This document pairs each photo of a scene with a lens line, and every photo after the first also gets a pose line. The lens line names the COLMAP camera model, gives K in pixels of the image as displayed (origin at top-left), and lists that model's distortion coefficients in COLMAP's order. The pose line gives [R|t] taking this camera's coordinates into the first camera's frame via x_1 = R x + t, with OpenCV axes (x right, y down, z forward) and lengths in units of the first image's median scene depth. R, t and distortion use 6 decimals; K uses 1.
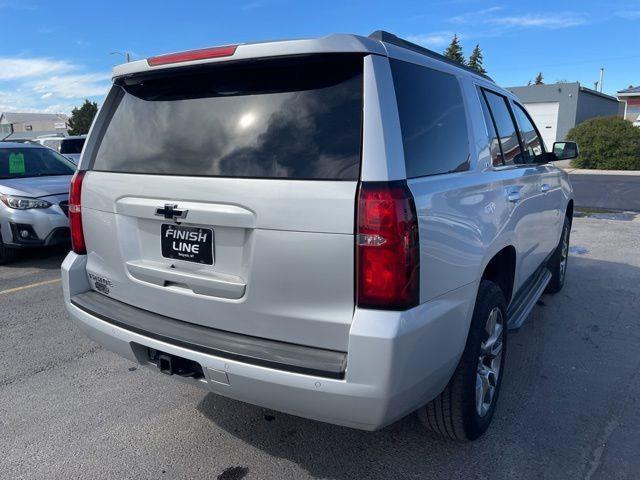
lens RADIAL K [[488.2, 0, 325.1], [0, 488.2, 240.5], [0, 0, 1]] dist [0.060586, -0.083383]
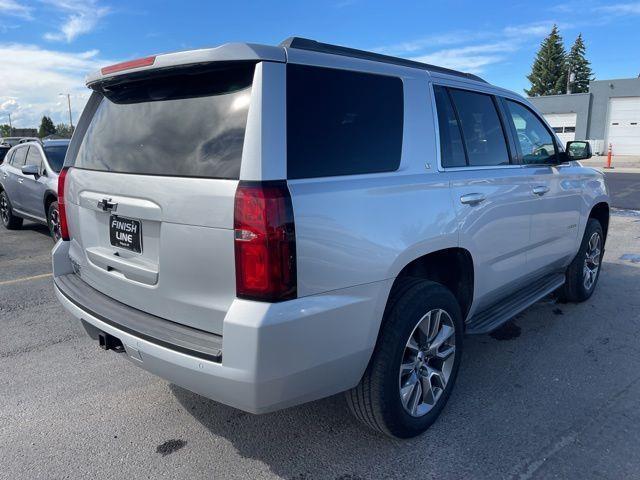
lens RADIAL K [[488.2, 0, 322.0], [0, 488.2, 241.6], [0, 0, 1]] dist [0.060586, -0.083383]
pose [[0.984256, 0.036972, -0.172836, 0.342865], [-0.035630, 0.999306, 0.010864, -0.003896], [0.173118, -0.004535, 0.984891, -0.022752]]
